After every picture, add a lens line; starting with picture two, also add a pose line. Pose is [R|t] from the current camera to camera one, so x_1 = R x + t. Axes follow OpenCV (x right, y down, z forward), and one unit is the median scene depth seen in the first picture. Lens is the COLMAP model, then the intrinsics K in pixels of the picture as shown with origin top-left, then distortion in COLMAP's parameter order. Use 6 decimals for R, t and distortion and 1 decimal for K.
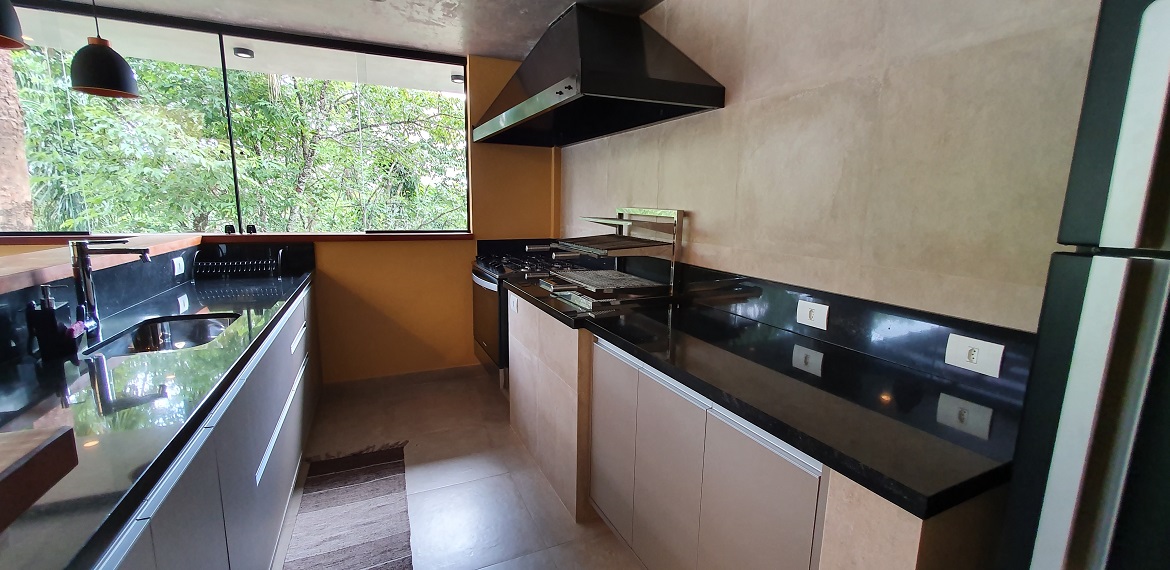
lens RADIAL K [[463.6, 0, 583.8], [0, 463.6, 283.2], [0, 0, 1]] dist [0.000539, 0.000006]
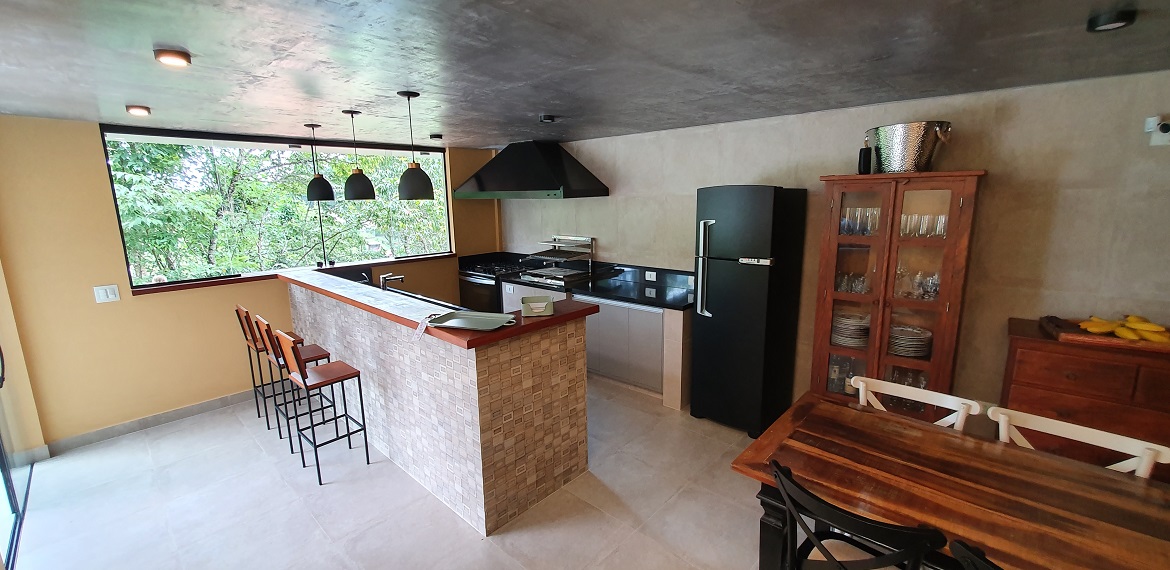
lens RADIAL K [[463.6, 0, 583.6], [0, 463.6, 283.2], [0, 0, 1]] dist [0.000539, 0.000006]
pose [[0.922749, -0.105926, 0.370559, -0.681892], [0.099982, 0.994364, 0.035272, -0.021664], [-0.372207, 0.004502, 0.928139, -1.069071]]
